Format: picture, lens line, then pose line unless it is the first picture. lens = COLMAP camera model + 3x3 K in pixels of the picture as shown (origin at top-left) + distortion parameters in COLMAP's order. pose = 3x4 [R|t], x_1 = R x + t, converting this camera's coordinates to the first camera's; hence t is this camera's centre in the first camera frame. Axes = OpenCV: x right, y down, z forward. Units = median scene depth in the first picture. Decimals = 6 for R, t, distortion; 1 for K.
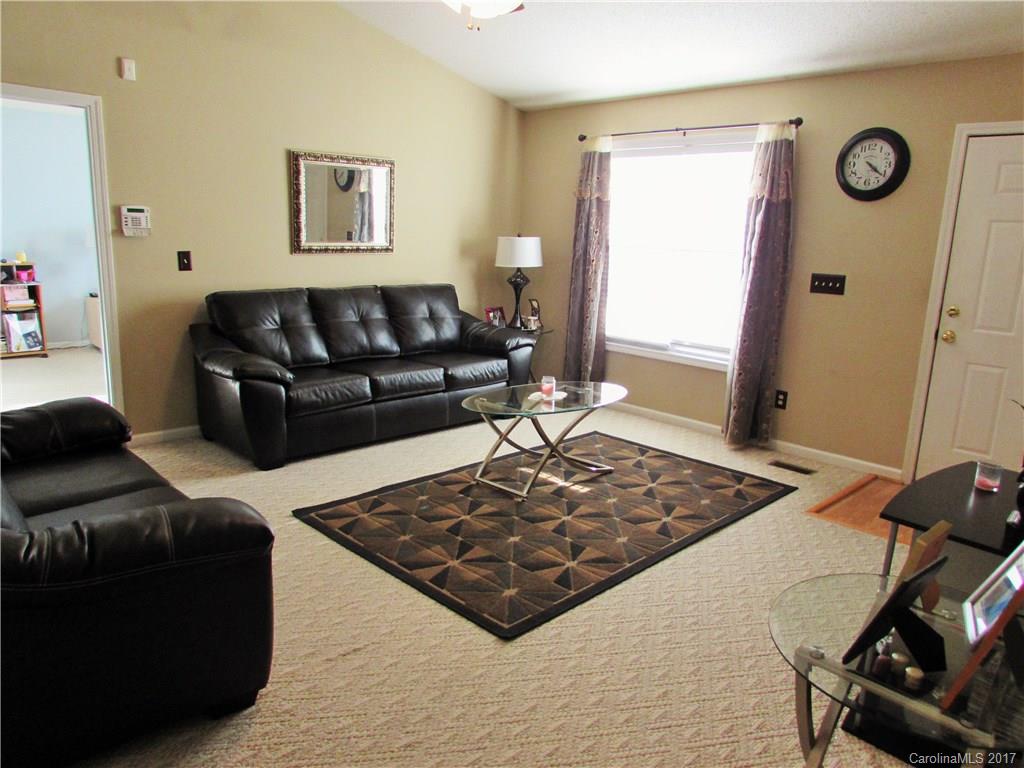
lens RADIAL K [[700.1, 0, 516.2], [0, 700.1, 382.4], [0, 0, 1]] dist [-0.033709, 0.001157]
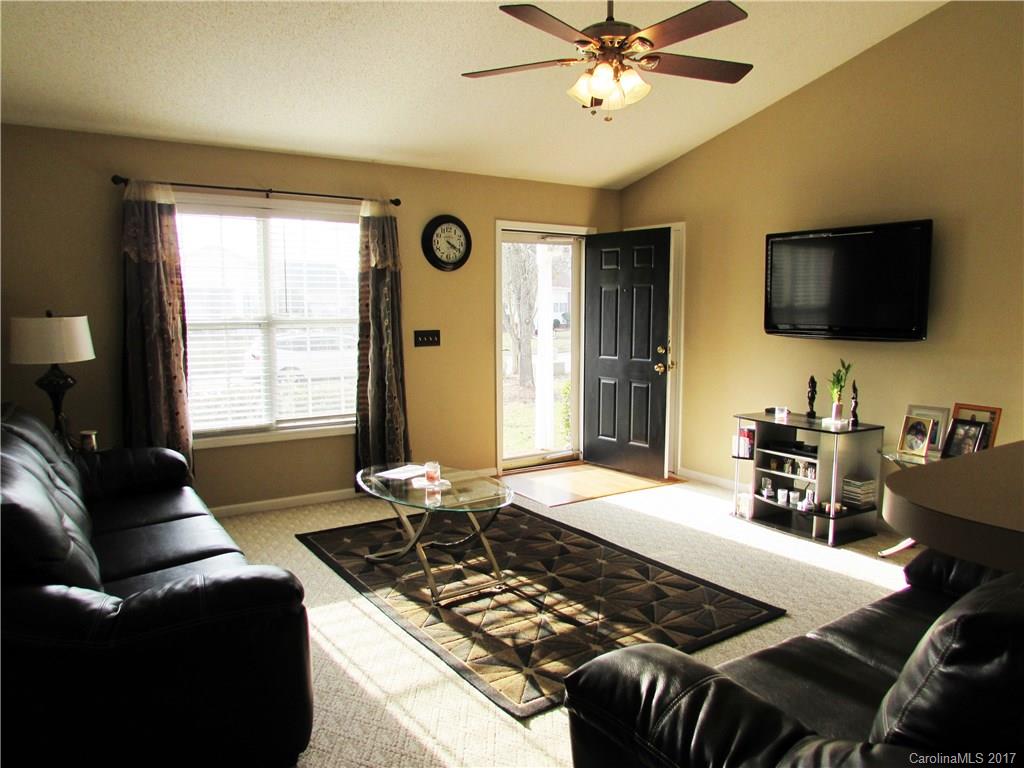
lens RADIAL K [[700.1, 0, 516.2], [0, 700.1, 382.4], [0, 0, 1]] dist [-0.033709, 0.001157]
pose [[0.219118, -0.147855, 0.964430, -0.709161], [0.214785, 0.971514, 0.100142, -0.157902], [-0.951764, 0.185203, 0.244633, 0.579245]]
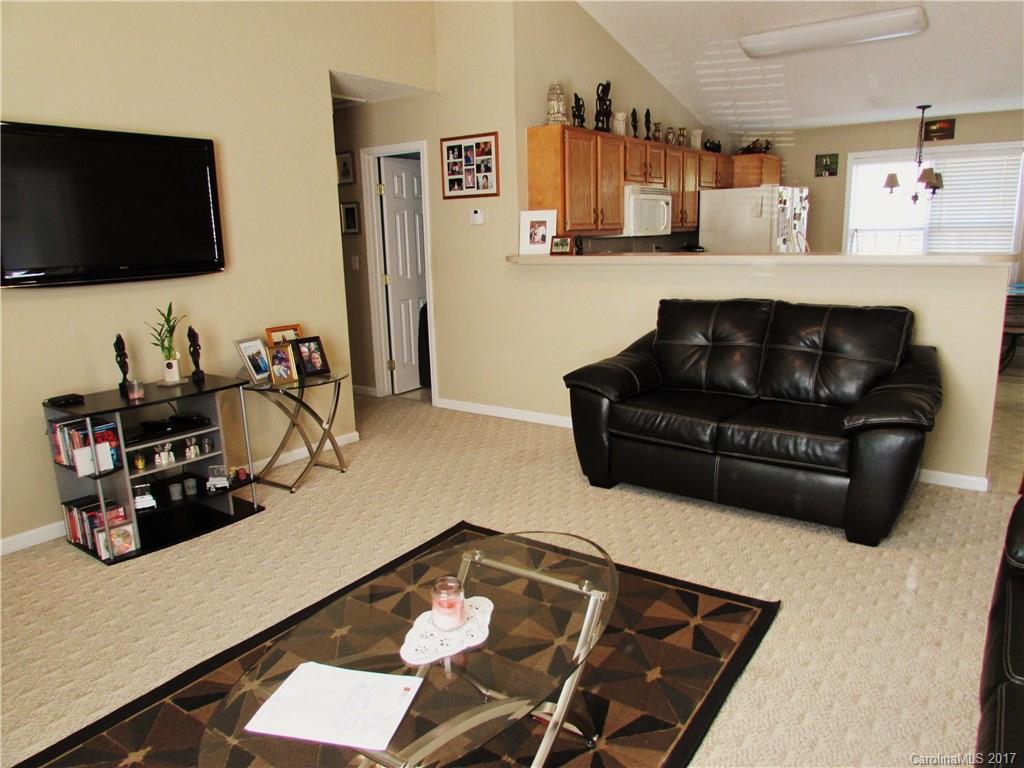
lens RADIAL K [[700.1, 0, 516.2], [0, 700.1, 382.4], [0, 0, 1]] dist [-0.033709, 0.001157]
pose [[-0.983431, 0.027471, -0.179188, 0.067239], [-0.047648, 0.914527, 0.401709, -0.245286], [0.174907, 0.403591, -0.898066, 1.173493]]
